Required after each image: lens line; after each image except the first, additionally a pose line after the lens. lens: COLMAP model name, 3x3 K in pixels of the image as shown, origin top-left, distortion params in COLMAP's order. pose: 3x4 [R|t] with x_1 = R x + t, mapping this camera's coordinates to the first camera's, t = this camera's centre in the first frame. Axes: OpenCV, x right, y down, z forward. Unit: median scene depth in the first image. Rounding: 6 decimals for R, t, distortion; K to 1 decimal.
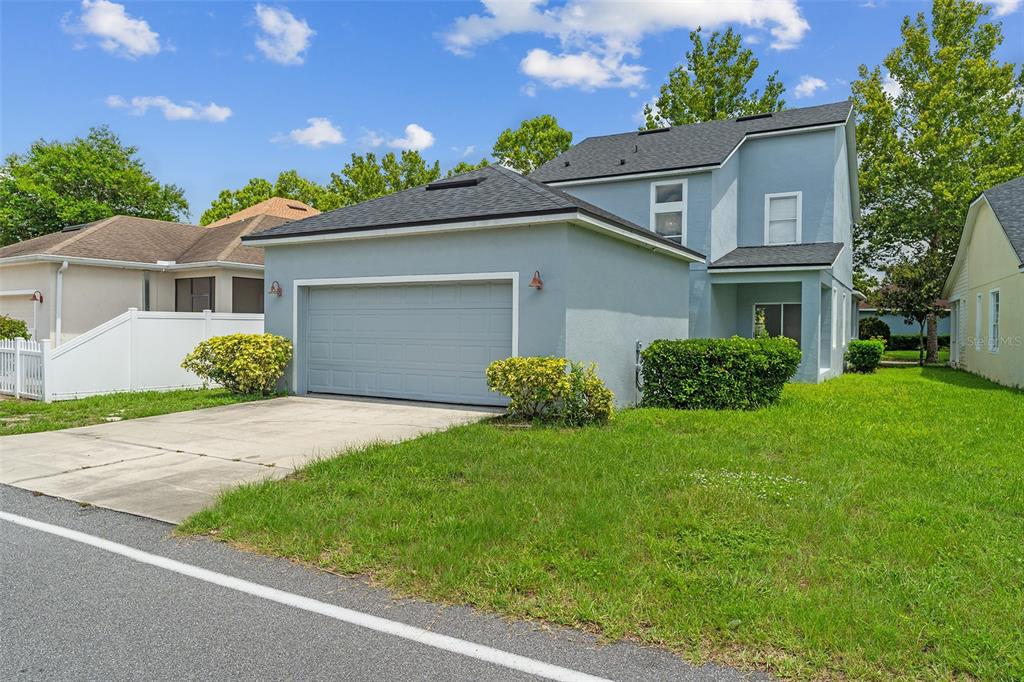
lens RADIAL K [[680.9, 0, 512.0], [0, 680.9, 341.0], [0, 0, 1]] dist [-0.005285, 0.015963]
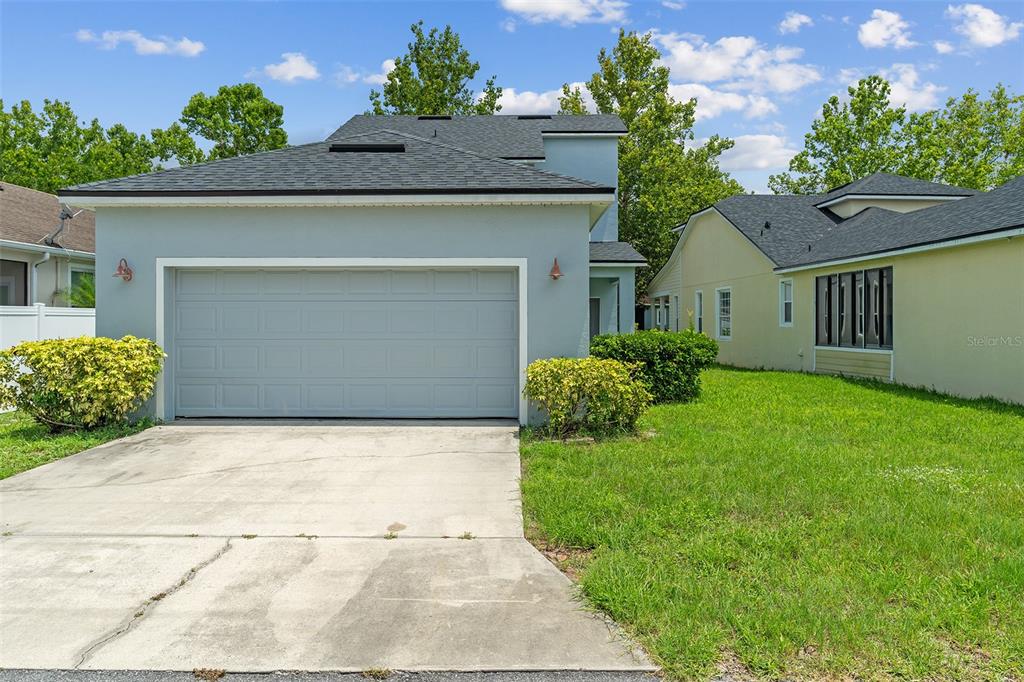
lens RADIAL K [[680.9, 0, 512.0], [0, 680.9, 341.0], [0, 0, 1]] dist [-0.005285, 0.015963]
pose [[0.875694, -0.021726, 0.482378, -0.194257], [0.017214, 0.999757, 0.013778, -0.004844], [-0.482560, -0.003762, 0.875855, 0.122437]]
